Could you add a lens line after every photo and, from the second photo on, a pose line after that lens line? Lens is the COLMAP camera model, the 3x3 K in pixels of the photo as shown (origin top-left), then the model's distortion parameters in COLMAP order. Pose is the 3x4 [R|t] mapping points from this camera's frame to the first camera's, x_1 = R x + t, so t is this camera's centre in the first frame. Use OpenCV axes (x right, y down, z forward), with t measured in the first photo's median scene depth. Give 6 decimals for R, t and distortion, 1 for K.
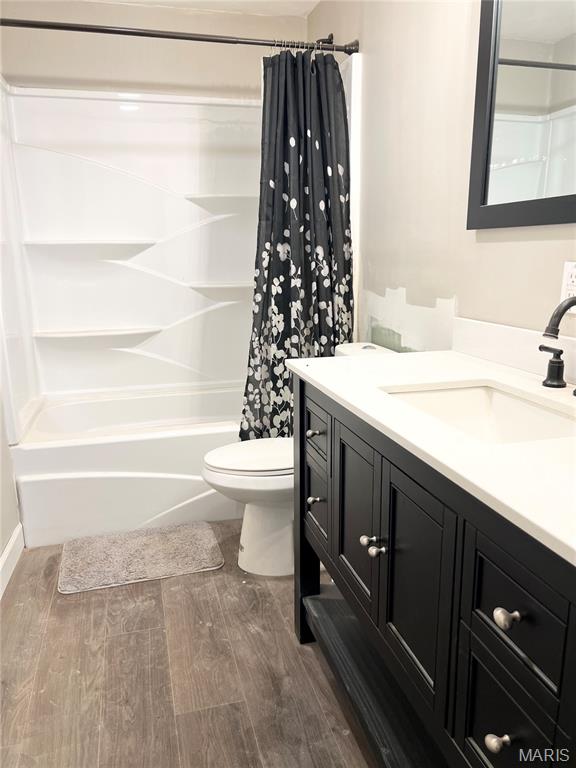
lens RADIAL K [[581.6, 0, 288.2], [0, 581.6, 385.9], [0, 0, 1]] dist [0.040048, -0.050500]
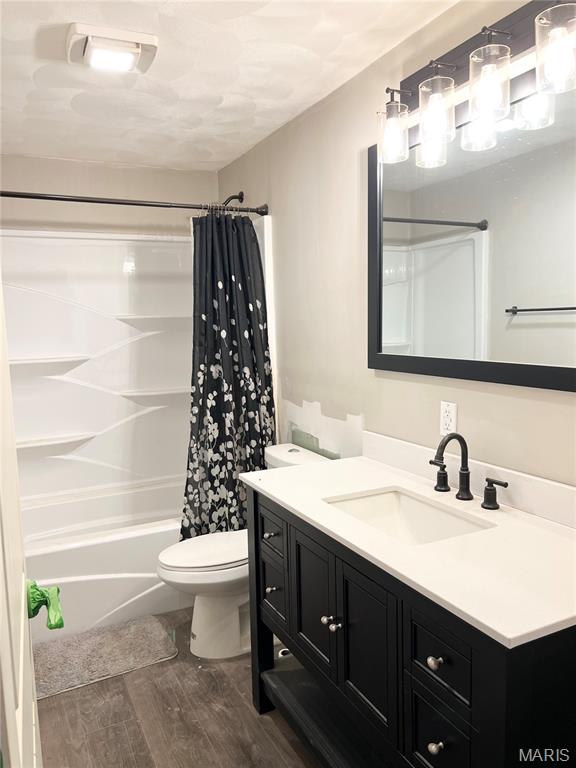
lens RADIAL K [[581.6, 0, 287.7], [0, 581.6, 381.0], [0, 0, 1]] dist [0.040048, -0.050500]
pose [[0.979576, -0.038298, 0.197394, -0.105402], [0.061450, 0.991746, -0.112531, -0.072370], [-0.191455, 0.122363, 0.973844, -0.196683]]
